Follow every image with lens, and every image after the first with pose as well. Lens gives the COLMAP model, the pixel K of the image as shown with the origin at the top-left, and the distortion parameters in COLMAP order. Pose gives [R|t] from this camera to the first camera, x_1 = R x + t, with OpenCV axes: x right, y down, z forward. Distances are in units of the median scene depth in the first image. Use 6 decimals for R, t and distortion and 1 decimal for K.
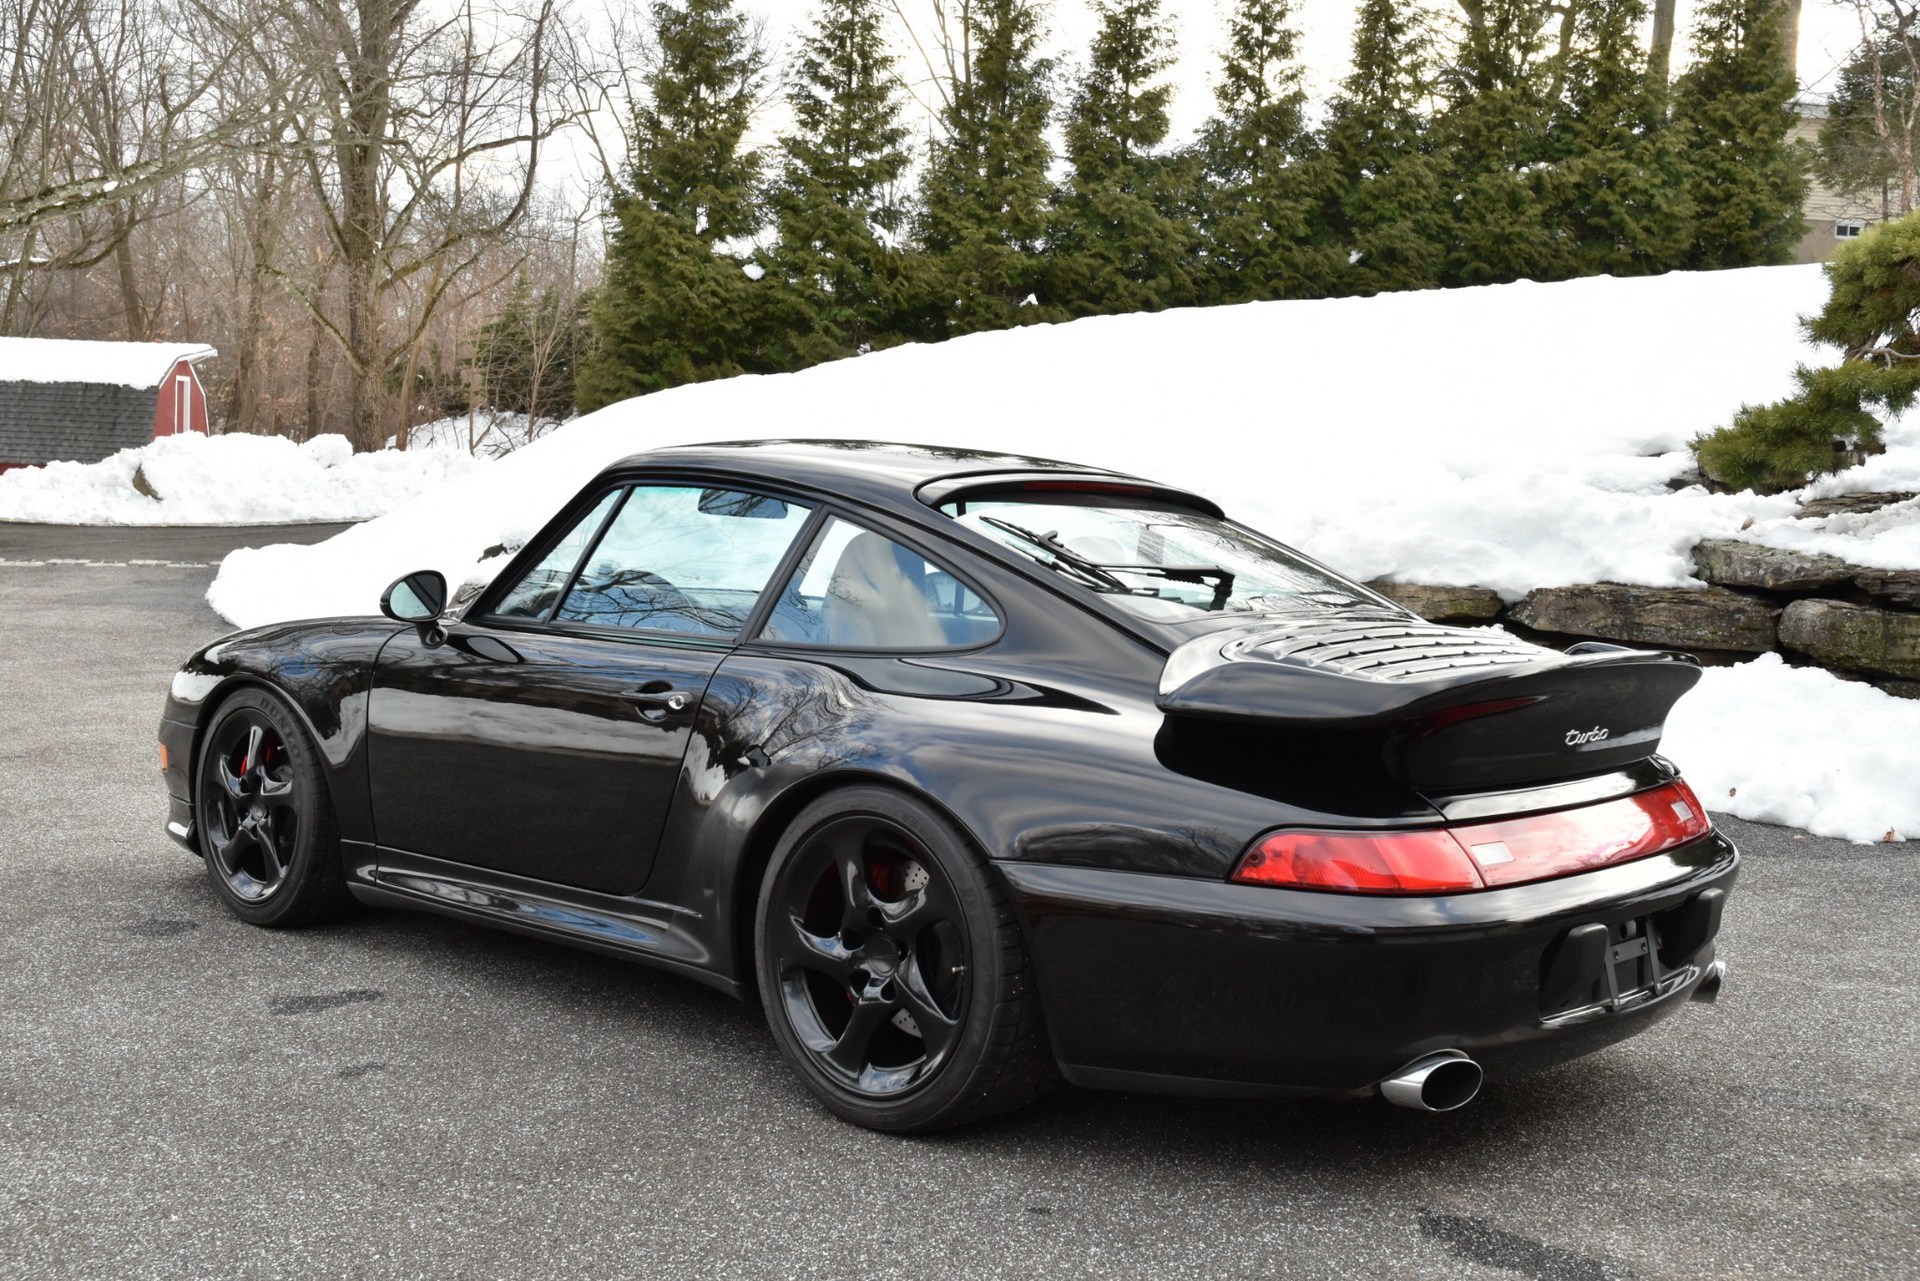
lens RADIAL K [[2341.7, 0, 971.4], [0, 2341.7, 630.3], [0, 0, 1]] dist [-0.044656, 0.000000]
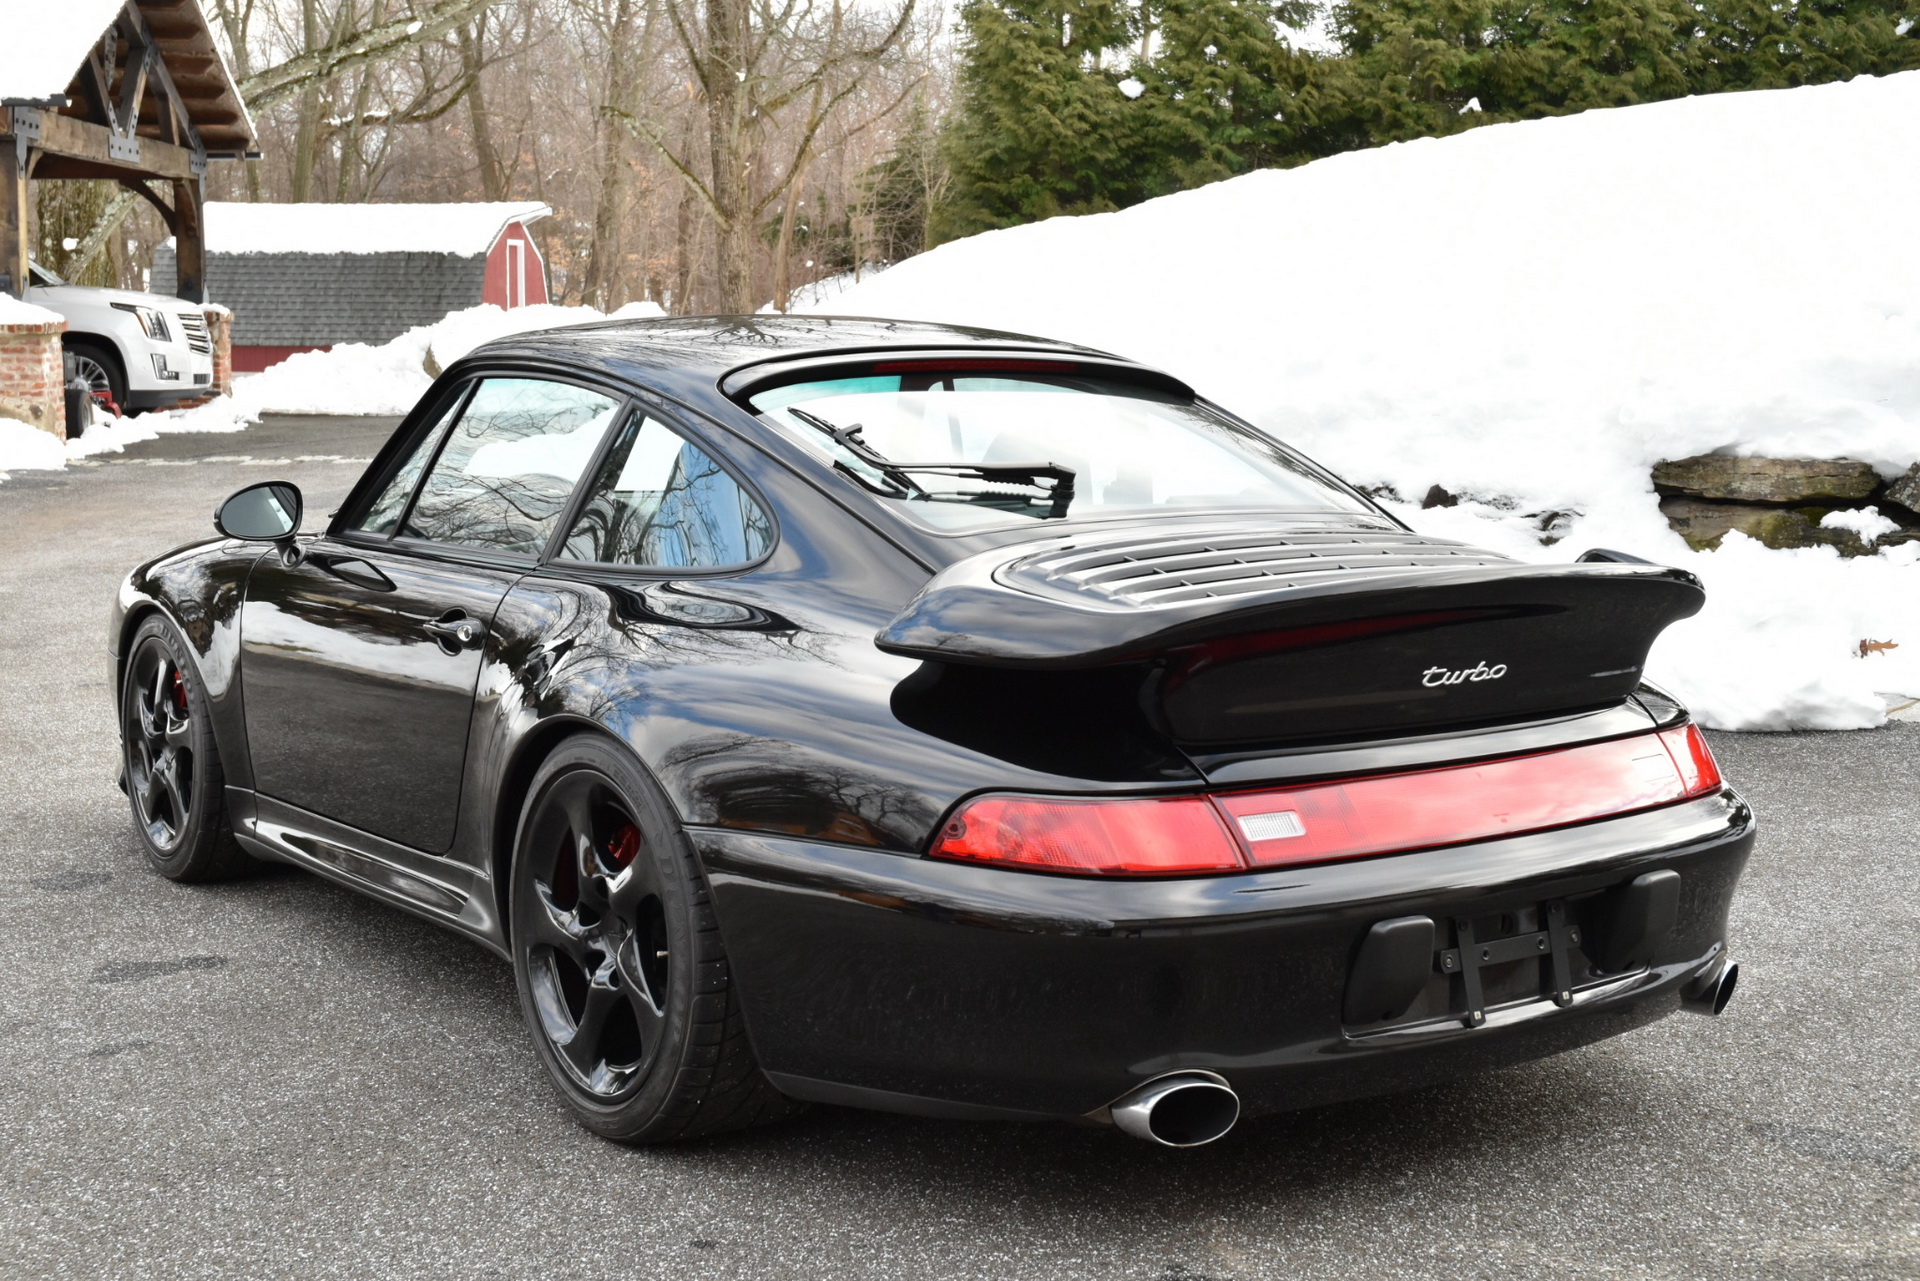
lens RADIAL K [[2780.6, 0, 952.8], [0, 2780.6, 652.3], [0, 0, 1]] dist [-0.011217, 0.000000]
pose [[0.969371, -0.004339, -0.245564, 0.155543], [0.017015, 0.998628, 0.049524, -0.005211], [0.245013, -0.052186, 0.968114, 0.027834]]
